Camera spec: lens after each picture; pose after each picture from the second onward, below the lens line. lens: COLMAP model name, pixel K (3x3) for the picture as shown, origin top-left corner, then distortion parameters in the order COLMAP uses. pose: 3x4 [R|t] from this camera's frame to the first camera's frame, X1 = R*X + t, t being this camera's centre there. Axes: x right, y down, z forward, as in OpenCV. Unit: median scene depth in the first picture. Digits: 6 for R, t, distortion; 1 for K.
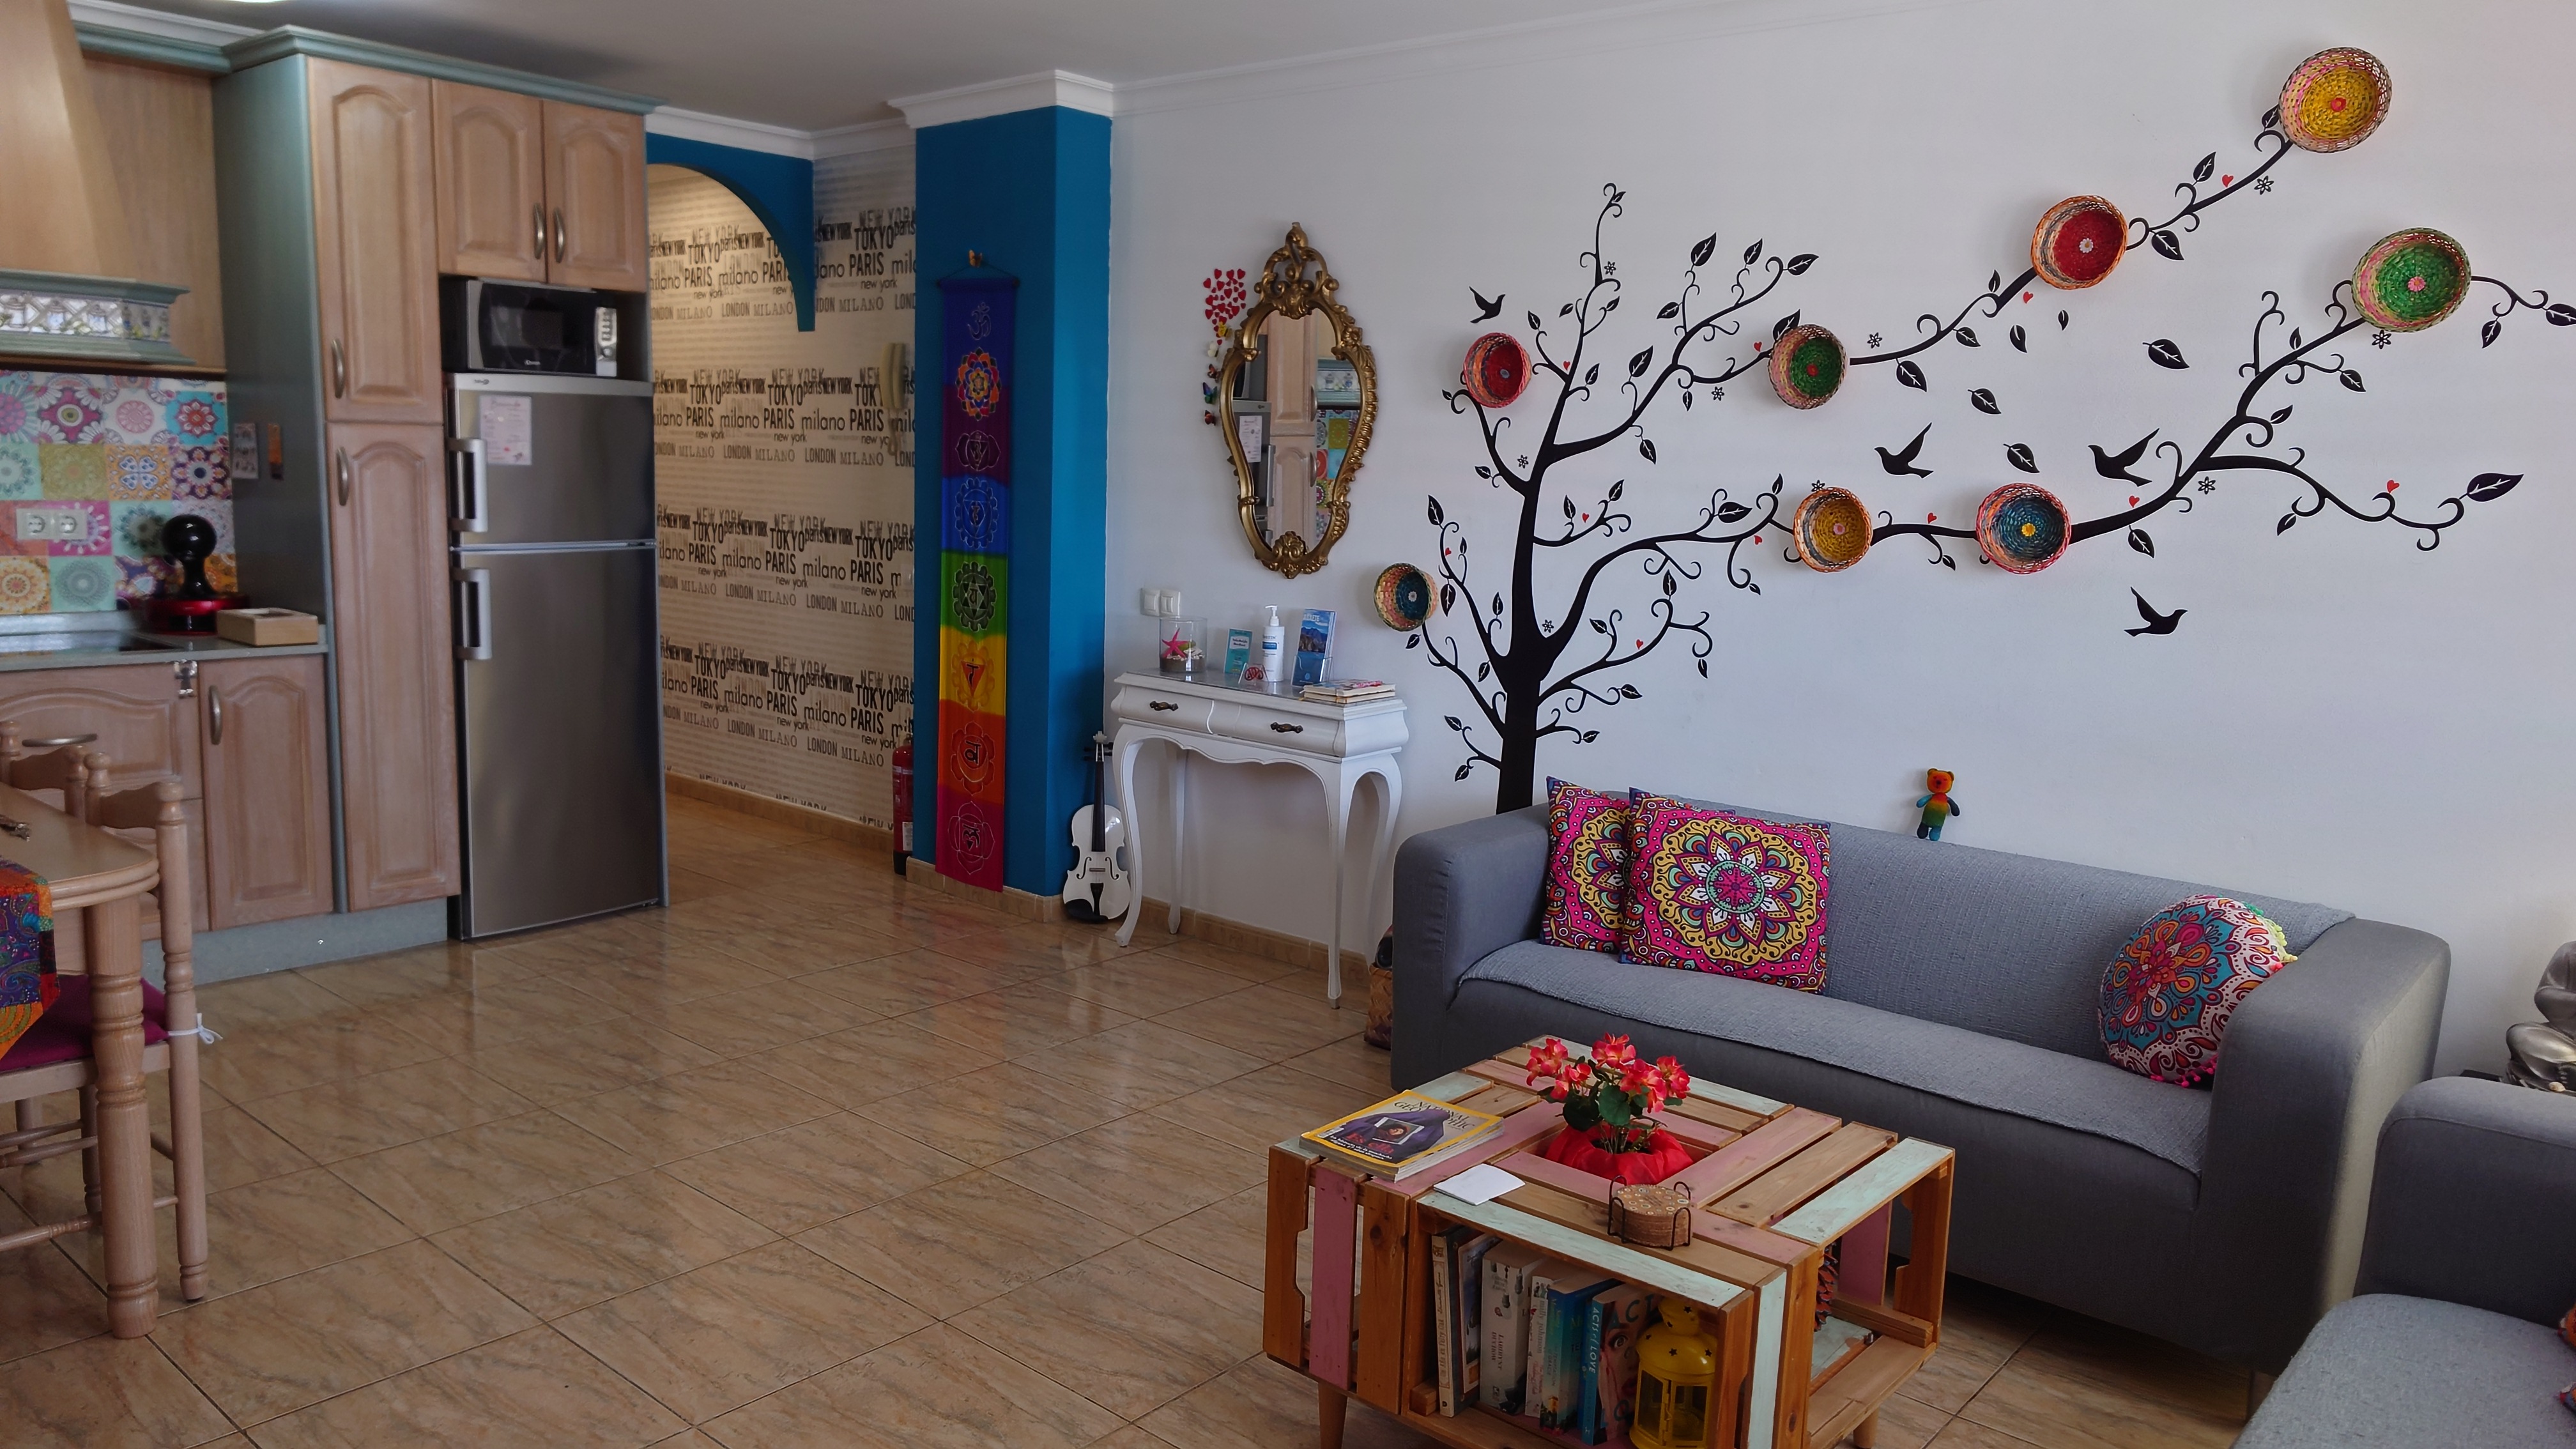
lens RADIAL K [[1780.3, 0, 1288.0], [0, 1780.3, 724.5], [0, 0, 1]] dist [0.010626, 0.006858]
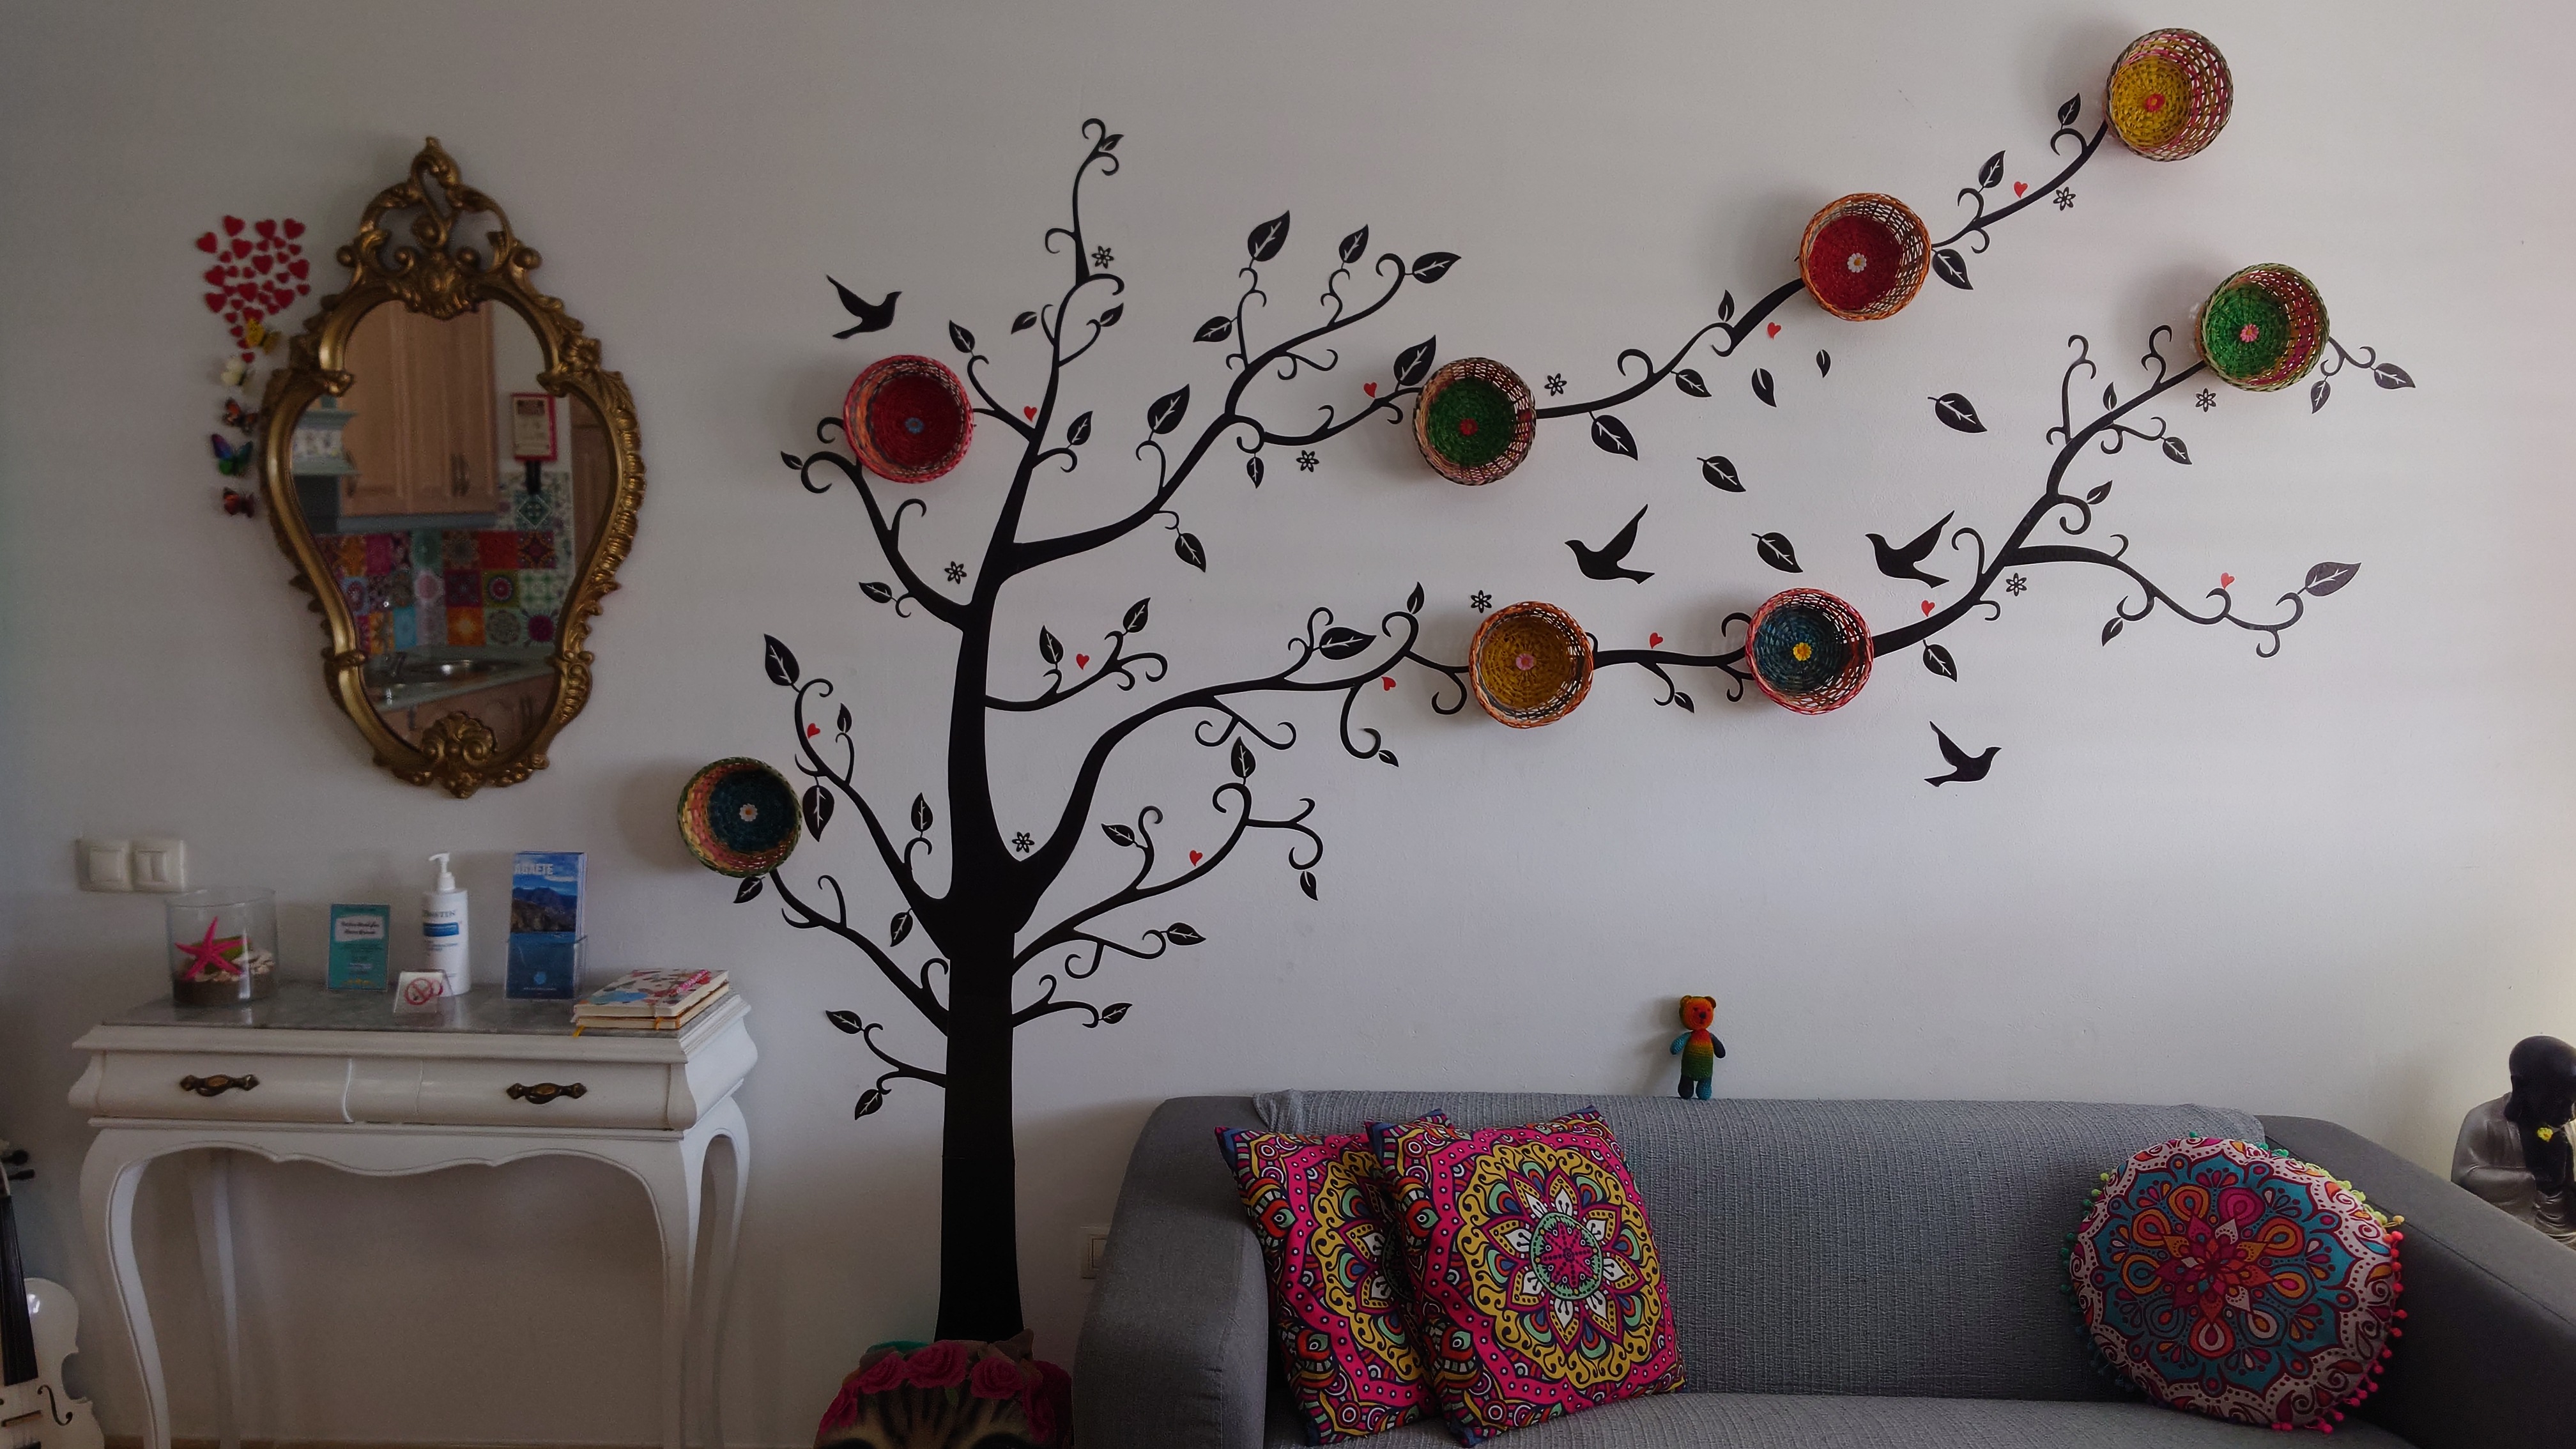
lens RADIAL K [[1795.1, 0, 1289.1], [0, 1795.1, 715.1], [0, 0, 1]] dist [-0.003443, 0.001574]
pose [[0.765831, -0.087246, 0.637096, -0.183287], [0.113120, 0.993581, 0.000088, -0.095577], [-0.633014, 0.072001, 0.770784, 0.512968]]
